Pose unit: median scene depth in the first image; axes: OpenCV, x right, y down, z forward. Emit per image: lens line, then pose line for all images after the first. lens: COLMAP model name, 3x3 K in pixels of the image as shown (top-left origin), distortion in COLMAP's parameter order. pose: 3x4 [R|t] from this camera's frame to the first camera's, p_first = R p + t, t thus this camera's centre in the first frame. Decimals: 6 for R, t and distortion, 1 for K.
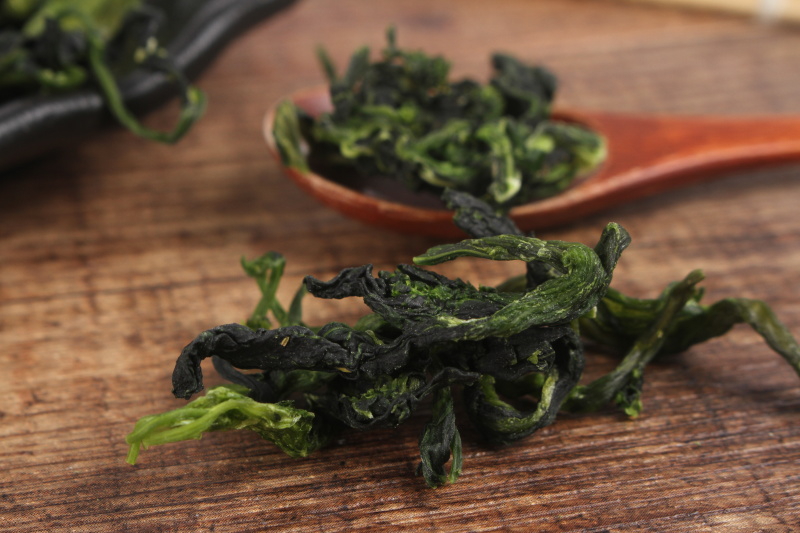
lens RADIAL K [[1882.4, 0, 400.0], [0, 1882.4, 266.5], [0, 0, 1]] dist [-0.022618, 0.221880]
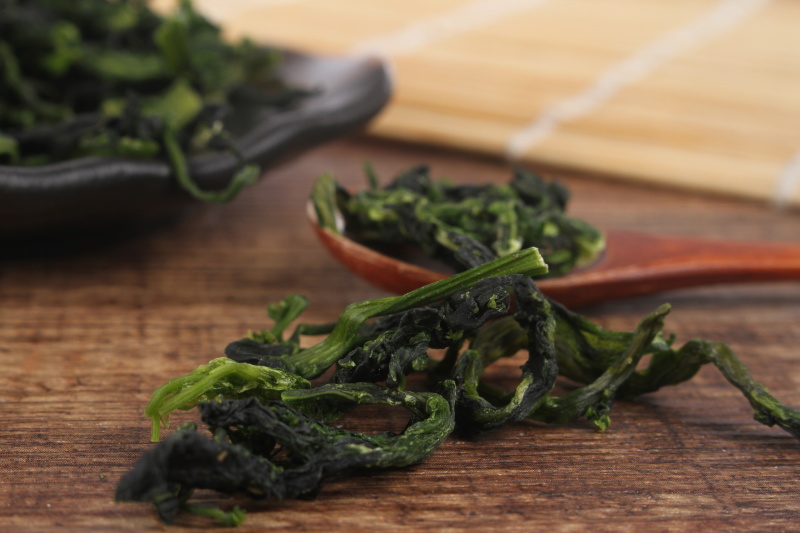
lens RADIAL K [[1882.4, 0, 400.0], [0, 1882.4, 266.5], [0, 0, 1]] dist [-0.022618, 0.221880]
pose [[0.995170, 0.064622, -0.073893, 0.080294], [-0.079990, 0.970175, -0.228829, 0.248863], [0.056902, 0.233635, 0.970658, -0.114962]]
